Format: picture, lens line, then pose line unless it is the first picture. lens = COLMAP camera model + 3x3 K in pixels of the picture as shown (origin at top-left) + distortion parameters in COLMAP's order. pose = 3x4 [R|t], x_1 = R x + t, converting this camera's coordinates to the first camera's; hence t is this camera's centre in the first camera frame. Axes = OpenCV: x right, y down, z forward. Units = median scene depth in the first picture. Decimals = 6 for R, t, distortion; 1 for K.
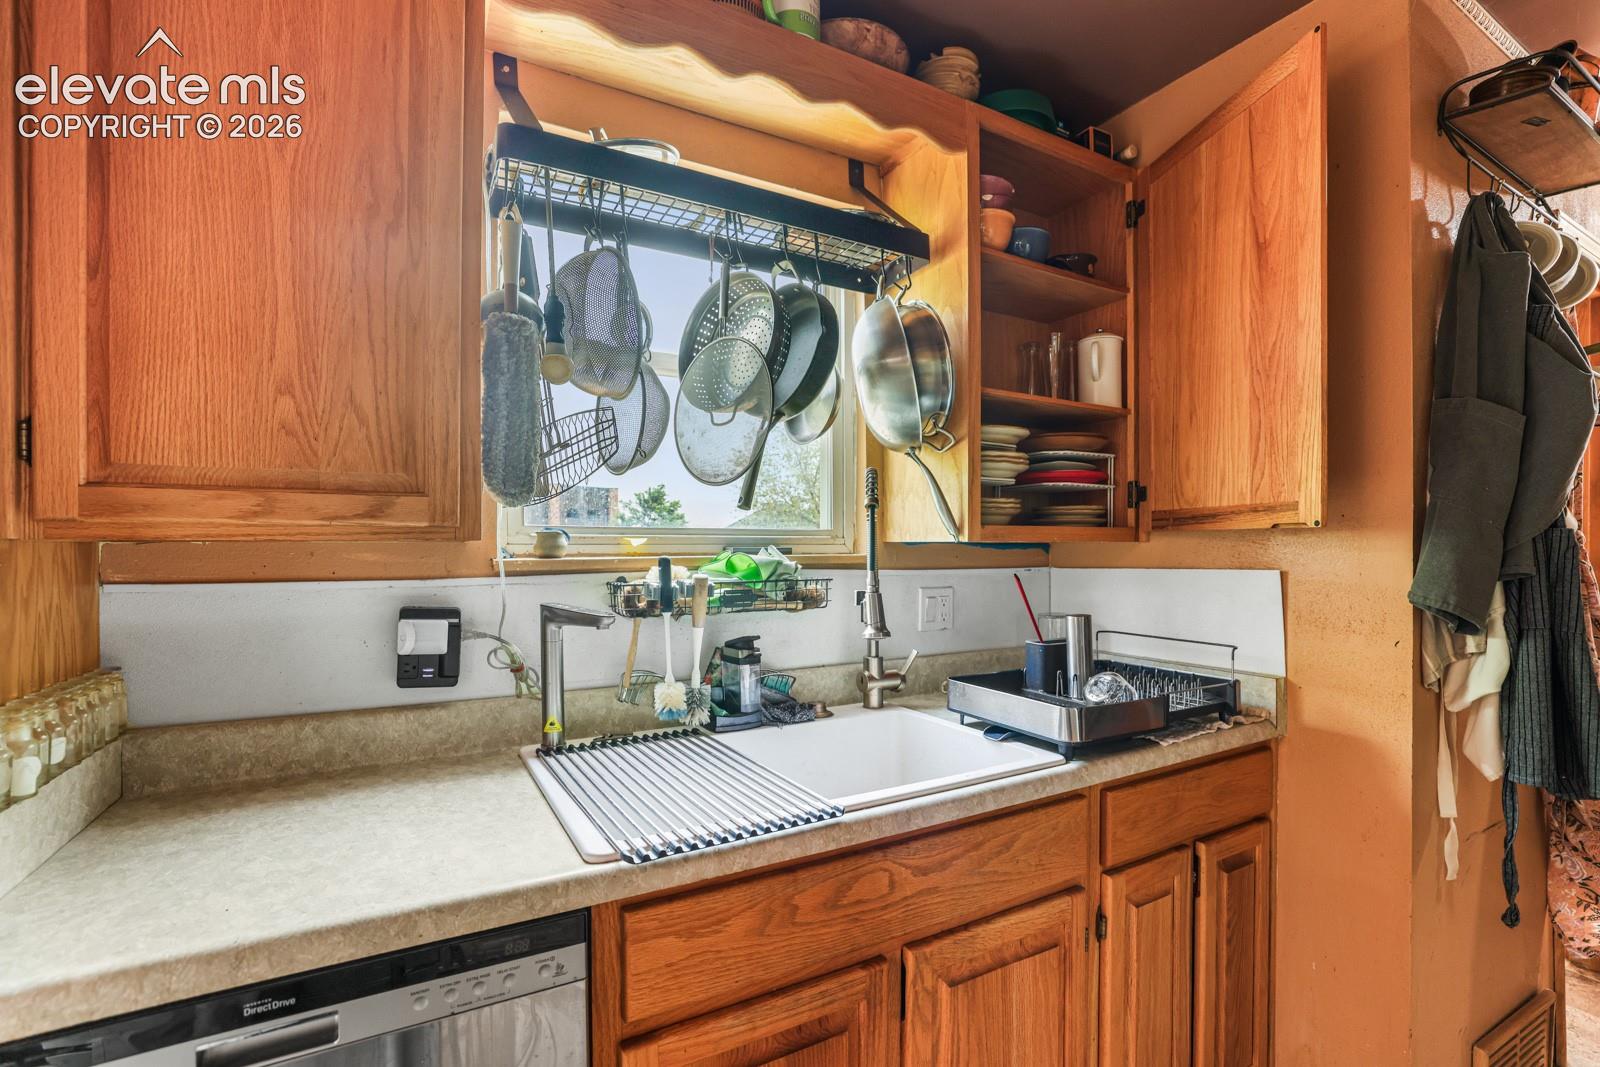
lens RADIAL K [[700.2, 0, 803.0], [0, 700.2, 542.9], [0, 0, 1]] dist [-0.039282, 0.013221]
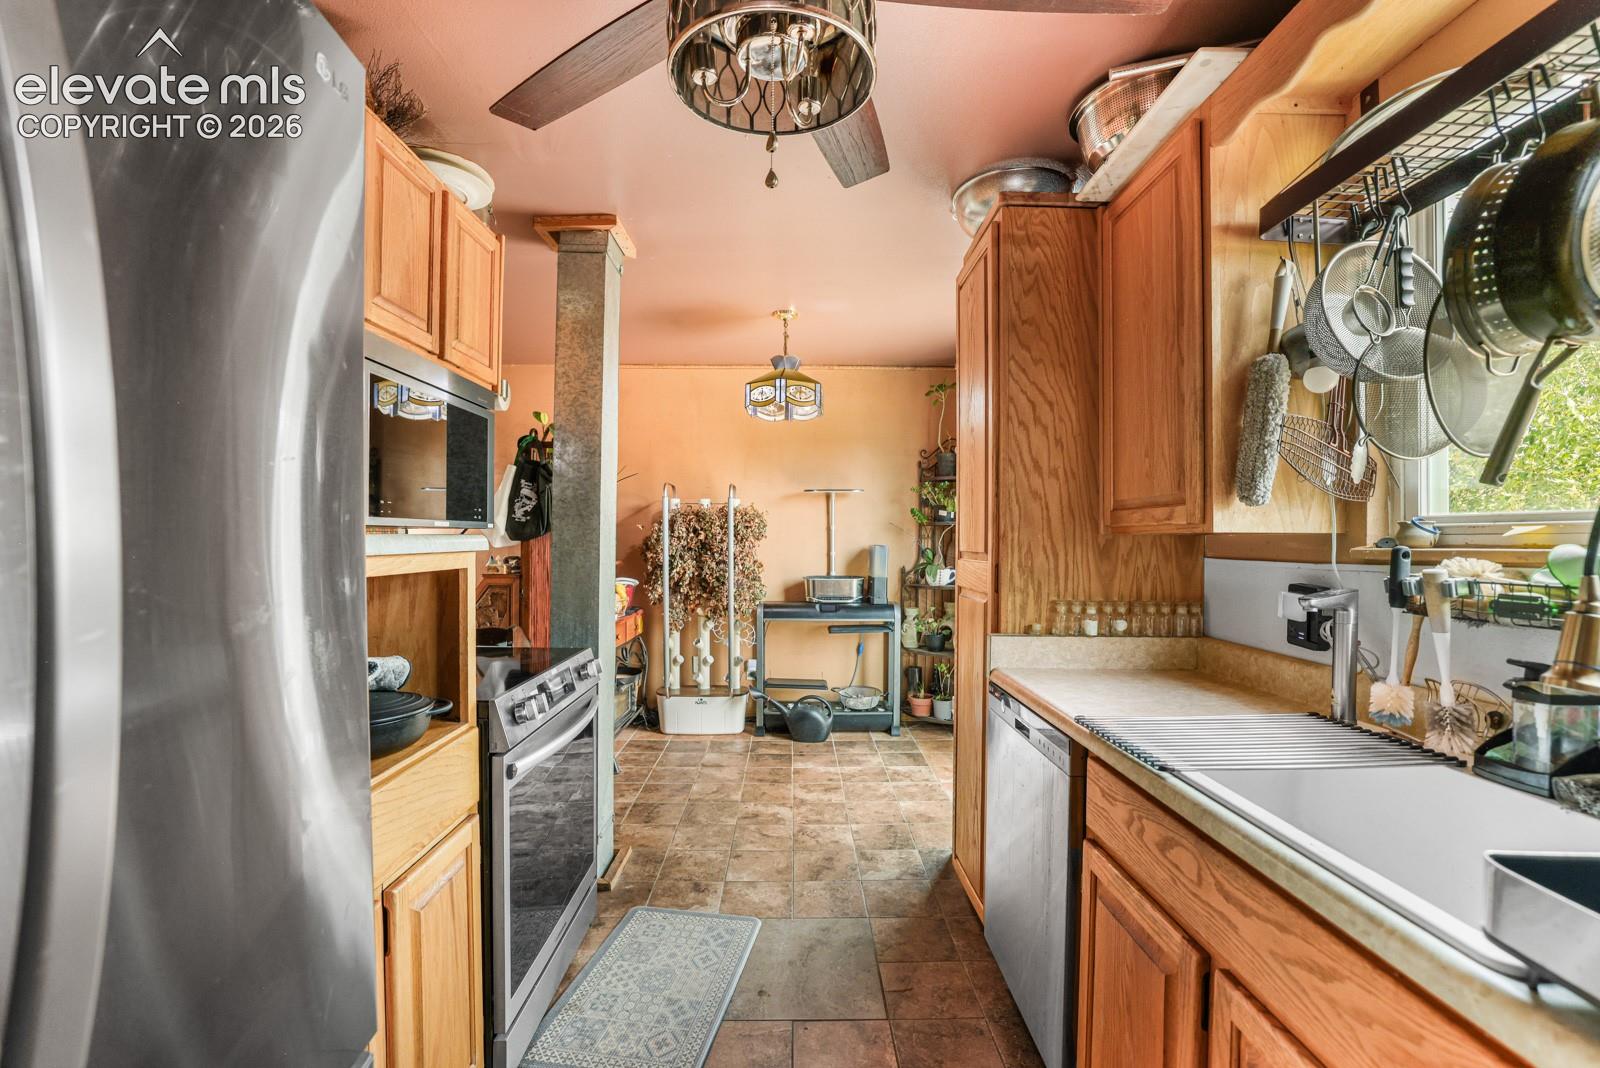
lens RADIAL K [[691.2, 0, 788.1], [0, 691.2, 532.7], [0, 0, 1]] dist [-0.043376, 0.012701]
pose [[-0.483927, -0.011804, -0.875029, 0.901016], [-0.006401, 0.999930, -0.009949, 0.014067], [0.875085, 0.000786, -0.483968, 0.688159]]
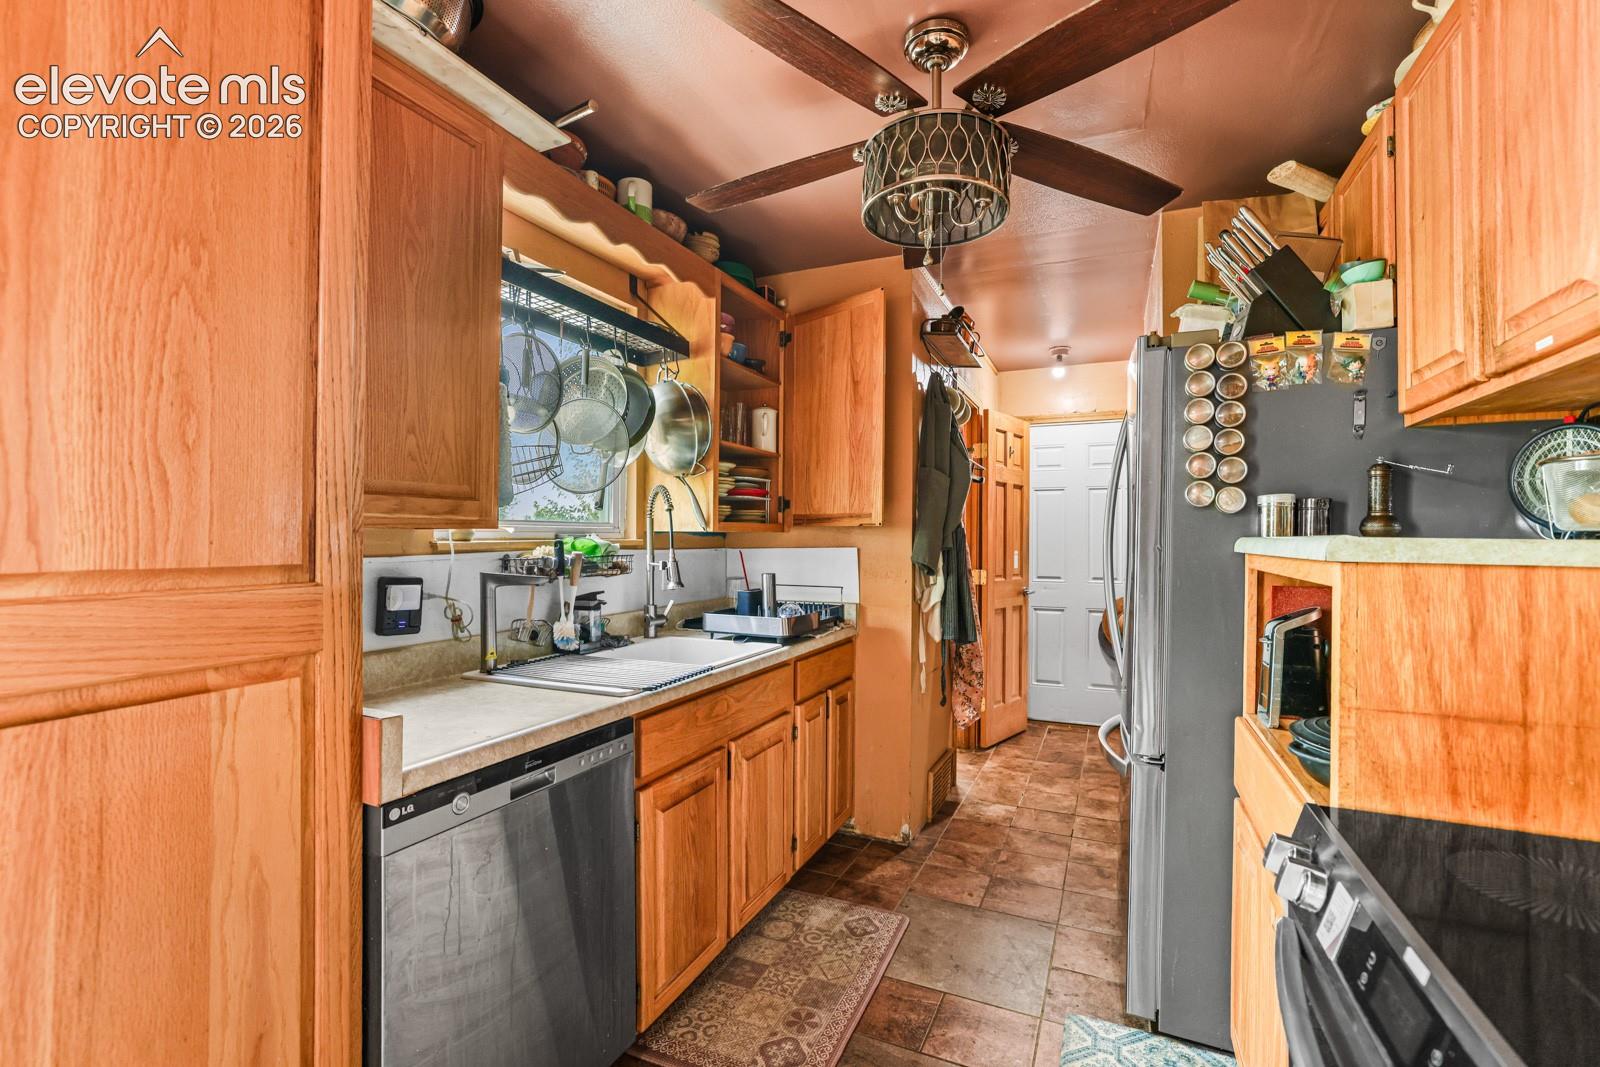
lens RADIAL K [[691.2, 0, 788.1], [0, 691.2, 532.2], [0, 0, 1]] dist [-0.043376, 0.012701]
pose [[0.813953, 0.006346, 0.580896, -0.626034], [-0.005920, 0.999979, -0.002629, 0.003372], [-0.580900, -0.001299, 0.813974, -0.490441]]
